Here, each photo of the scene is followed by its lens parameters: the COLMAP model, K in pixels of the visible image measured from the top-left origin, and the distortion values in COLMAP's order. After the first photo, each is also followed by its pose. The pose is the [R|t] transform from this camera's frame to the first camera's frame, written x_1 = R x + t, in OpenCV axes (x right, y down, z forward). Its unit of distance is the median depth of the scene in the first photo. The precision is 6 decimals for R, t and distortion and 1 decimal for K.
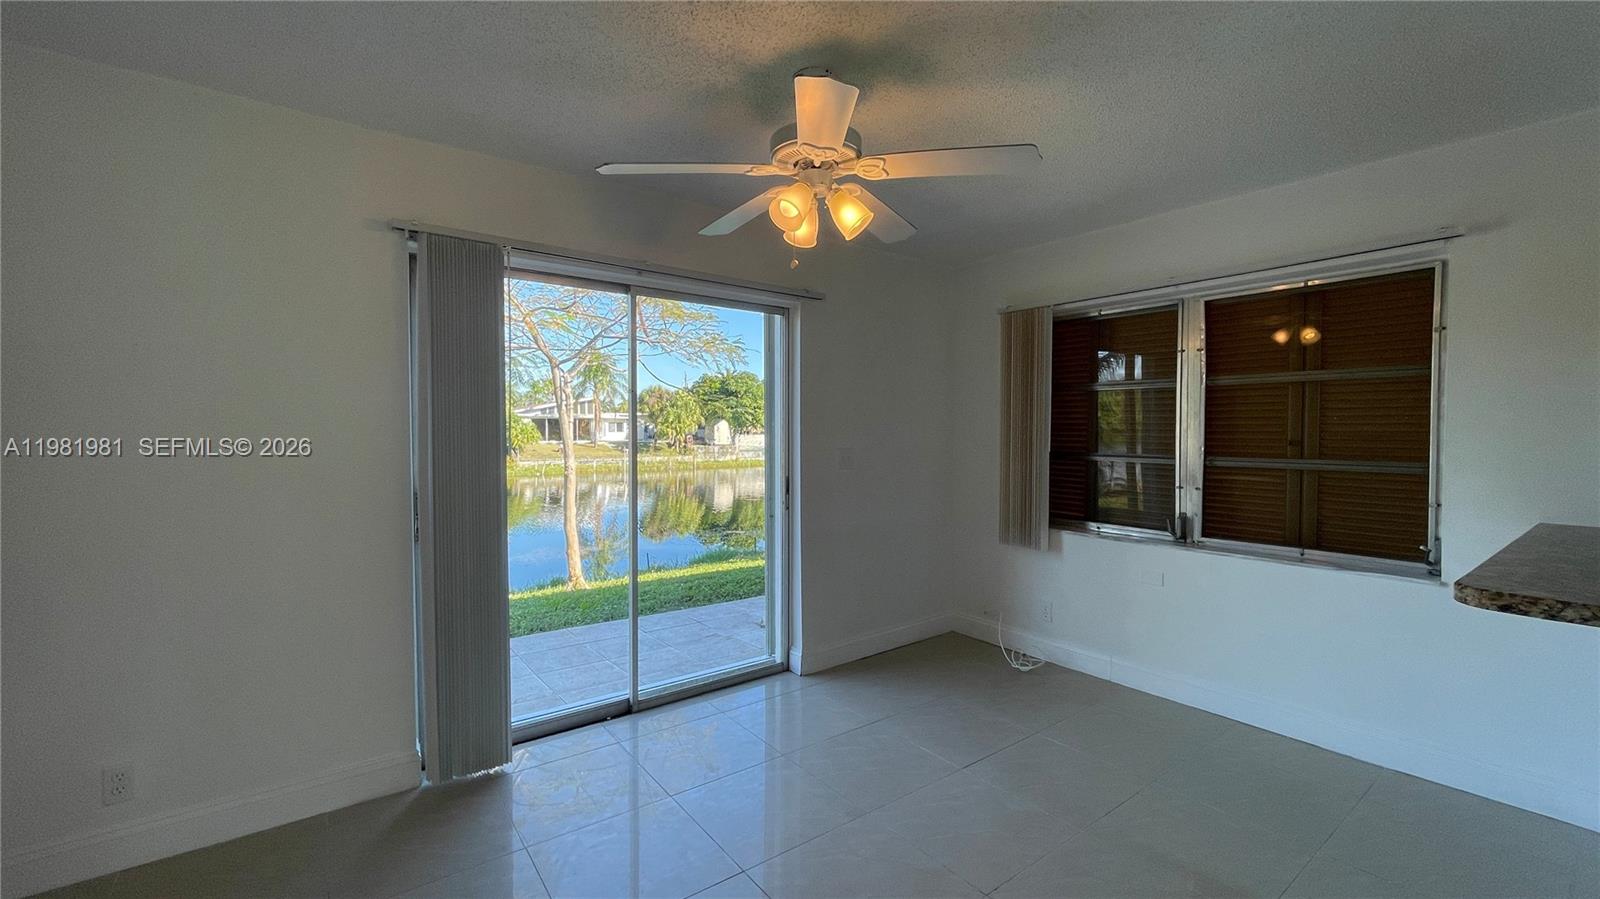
lens RADIAL K [[651.0, 0, 803.3], [0, 651.0, 445.7], [0, 0, 1]] dist [0.002920, 0.001722]
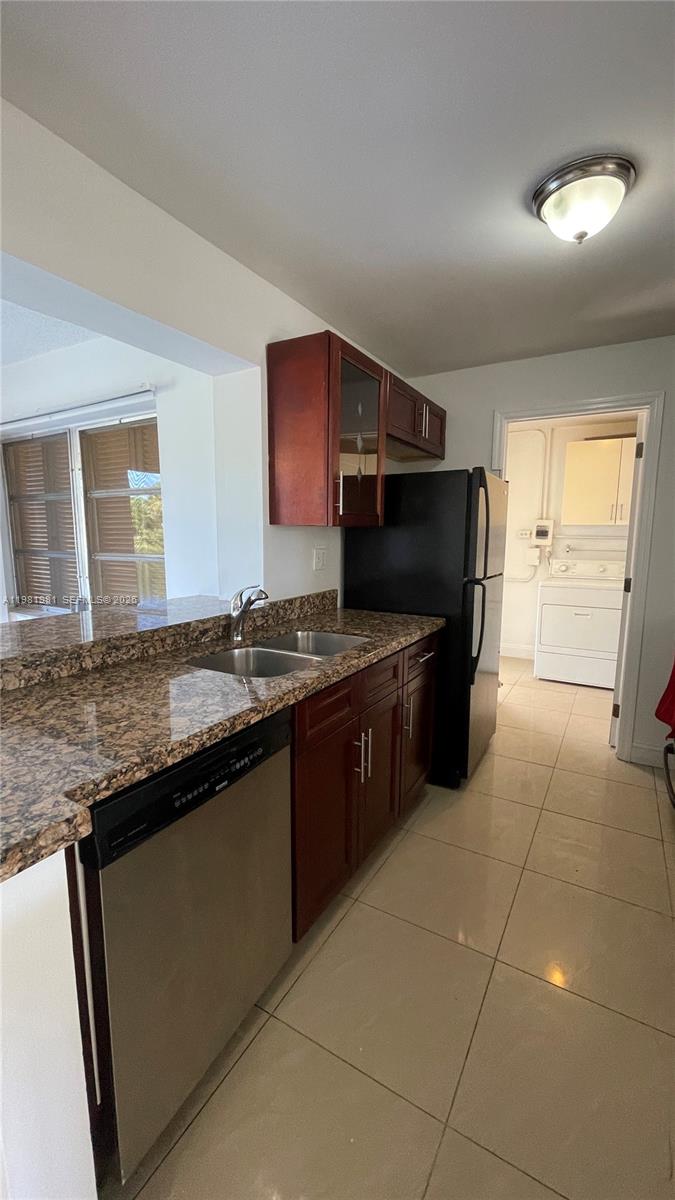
lens RADIAL K [[488.3, 0, 340.2], [0, 488.3, 599.2], [0, 0, 1]] dist [0.002920, 0.001722]
pose [[0.921197, -0.048835, 0.386020, 0.631608], [0.006337, 0.993844, 0.110606, 0.003900], [-0.389045, -0.099444, 0.915835, -0.100429]]
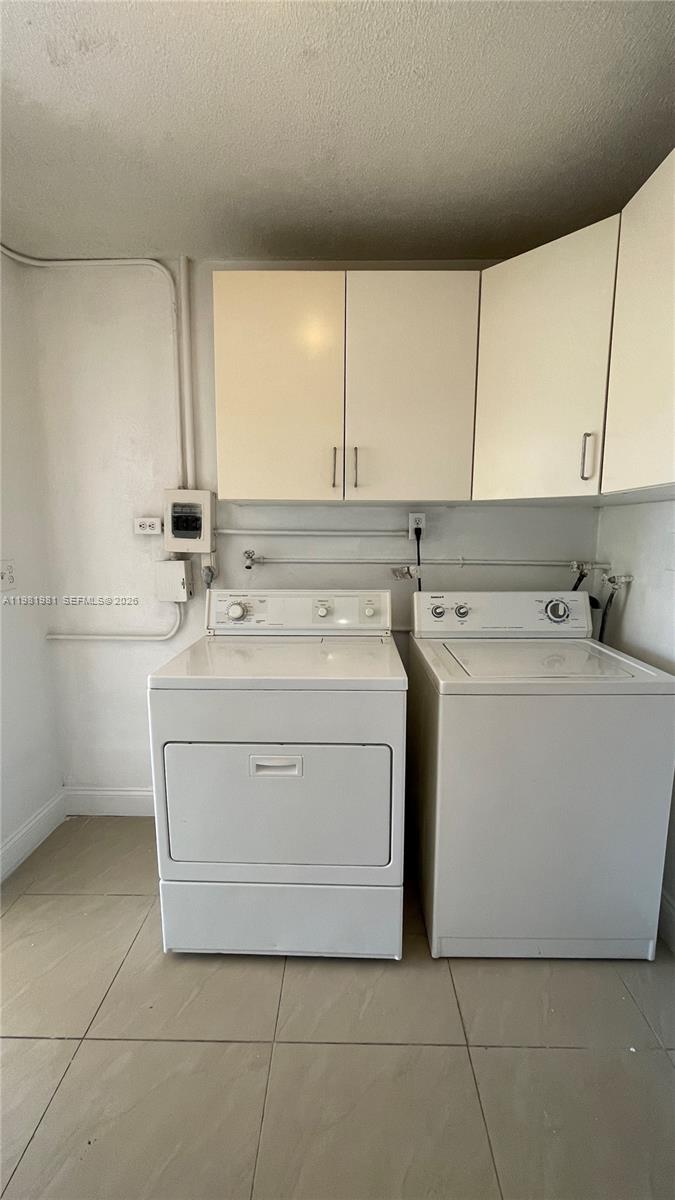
lens RADIAL K [[488.3, 0, 344.0], [0, 488.3, 606.3], [0, 0, 1]] dist [0.002920, 0.001722]
pose [[0.620581, -0.113787, 0.775842, 1.368562], [0.026553, 0.991898, 0.124234, 0.004335], [-0.783692, -0.056496, 0.618574, 0.472961]]
